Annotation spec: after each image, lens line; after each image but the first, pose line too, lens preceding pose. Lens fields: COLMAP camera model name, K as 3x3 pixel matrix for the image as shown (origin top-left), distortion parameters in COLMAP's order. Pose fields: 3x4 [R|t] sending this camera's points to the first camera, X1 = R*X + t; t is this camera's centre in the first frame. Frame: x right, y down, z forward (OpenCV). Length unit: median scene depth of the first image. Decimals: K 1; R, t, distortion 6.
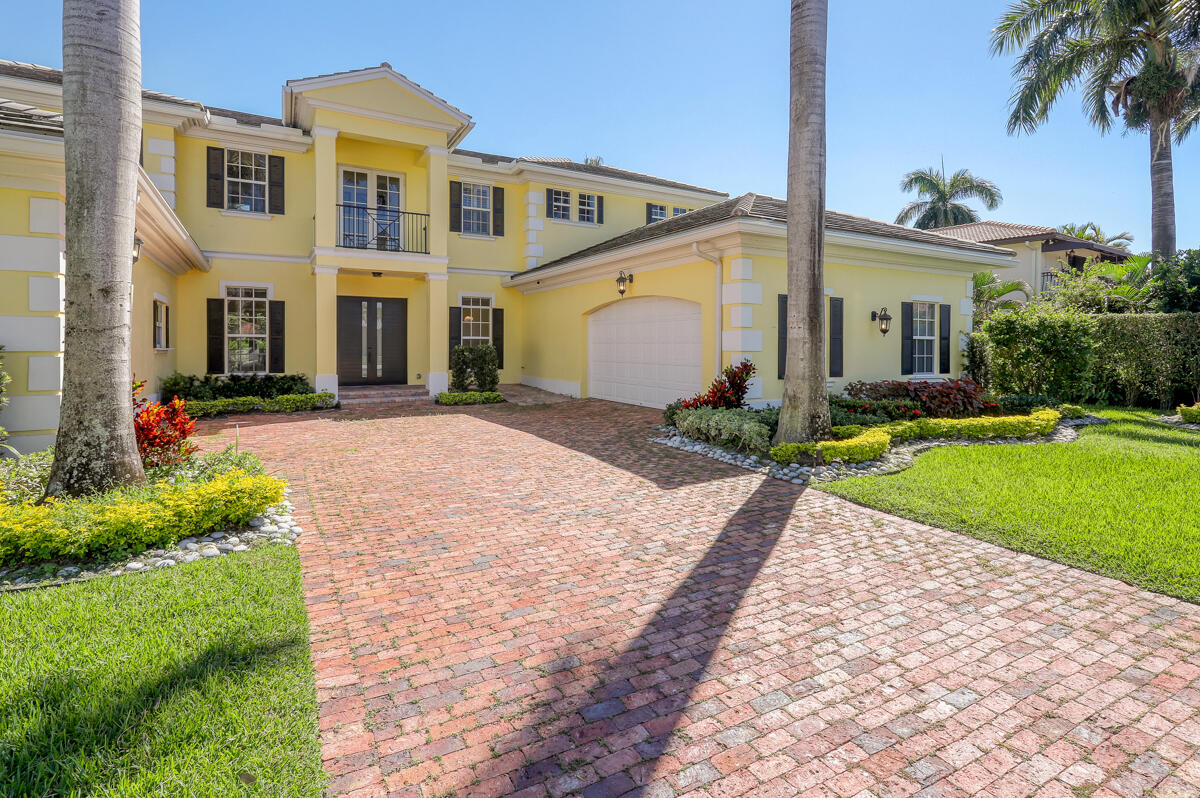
lens RADIAL K [[591.0, 0, 600.1], [0, 591.0, 351.4], [0, 0, 1]] dist [0.000680, 0.000898]
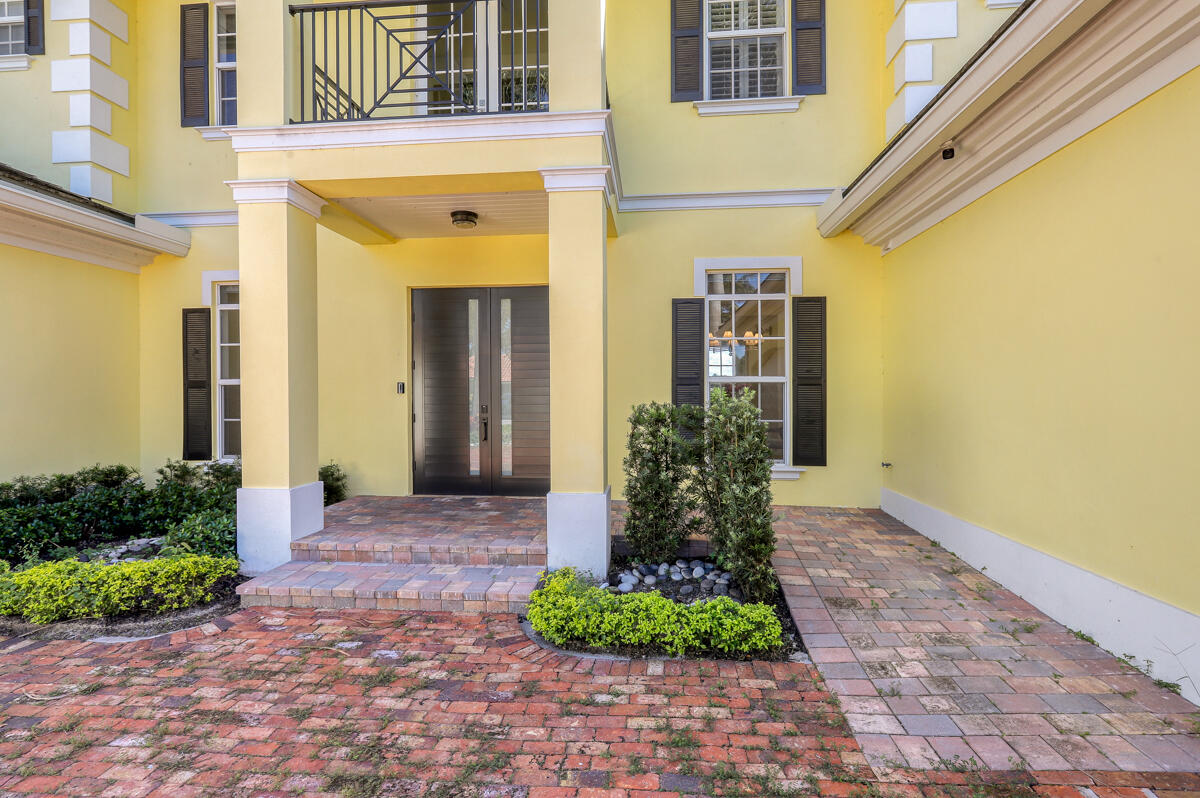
lens RADIAL K [[575.2, 0, 596.1], [0, 575.2, 395.0], [0, 0, 1]] dist [-0.000531, -0.000090]
pose [[0.817495, -0.004764, -0.575916, -0.096592], [0.000259, 0.999969, -0.007905, -0.012621], [0.575936, 0.006313, 0.817471, 0.798923]]
